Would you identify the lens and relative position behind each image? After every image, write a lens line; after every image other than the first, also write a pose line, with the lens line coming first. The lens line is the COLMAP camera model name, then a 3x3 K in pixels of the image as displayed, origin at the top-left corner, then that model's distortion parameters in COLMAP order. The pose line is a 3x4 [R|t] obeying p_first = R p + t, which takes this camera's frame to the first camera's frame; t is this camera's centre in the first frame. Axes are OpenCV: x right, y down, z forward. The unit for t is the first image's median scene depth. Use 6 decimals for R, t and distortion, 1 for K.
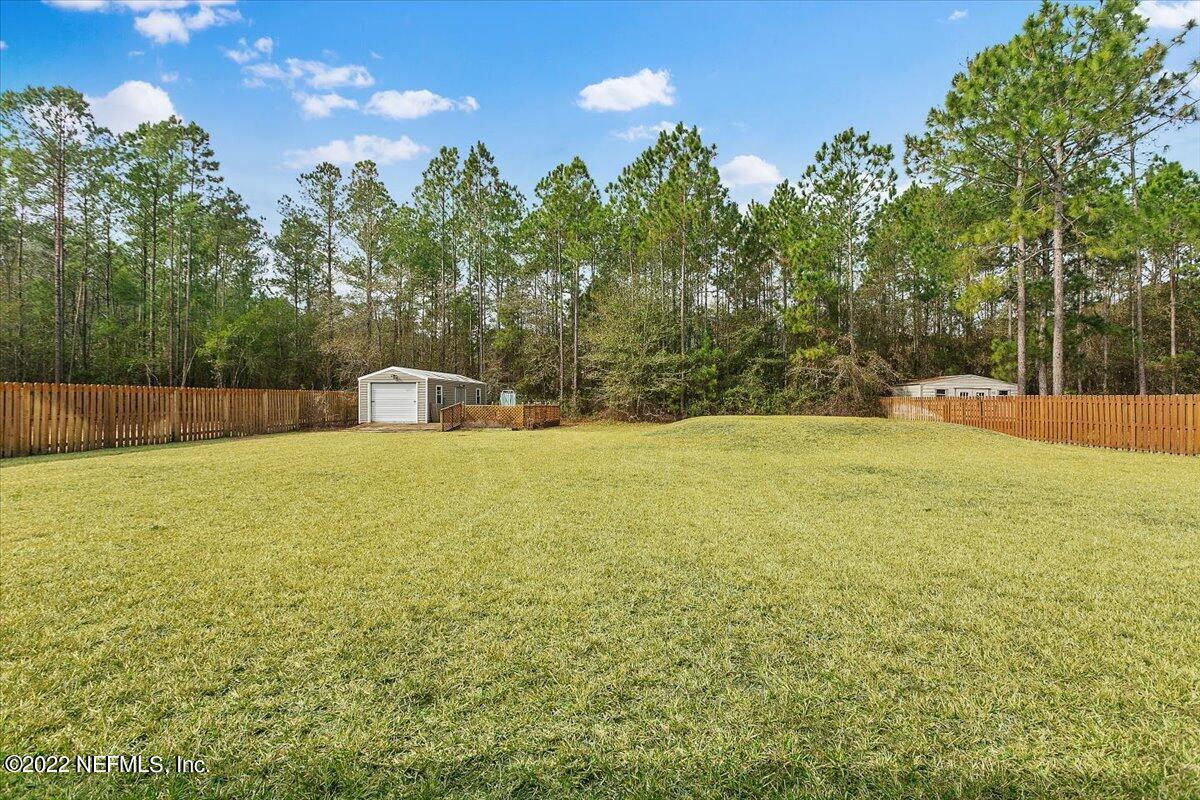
lens RADIAL K [[591.1, 0, 602.8], [0, 591.1, 390.4], [0, 0, 1]] dist [0.002730, 0.000334]
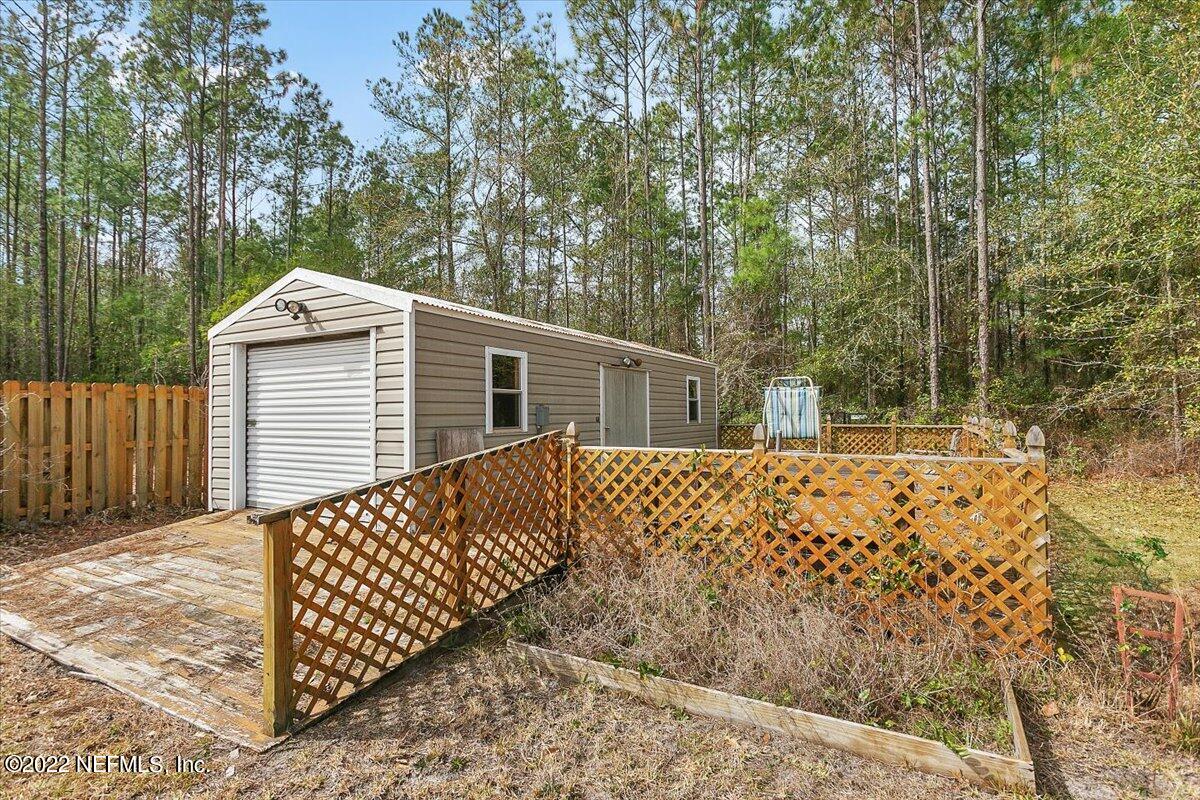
lens RADIAL K [[591.1, 0, 602.8], [0, 591.1, 390.4], [0, 0, 1]] dist [0.002730, 0.000334]
pose [[0.923965, -0.023806, -0.381735, -0.122635], [0.017245, 0.999639, -0.020602, 0.010159], [0.382088, 0.012452, 0.924042, 0.632903]]
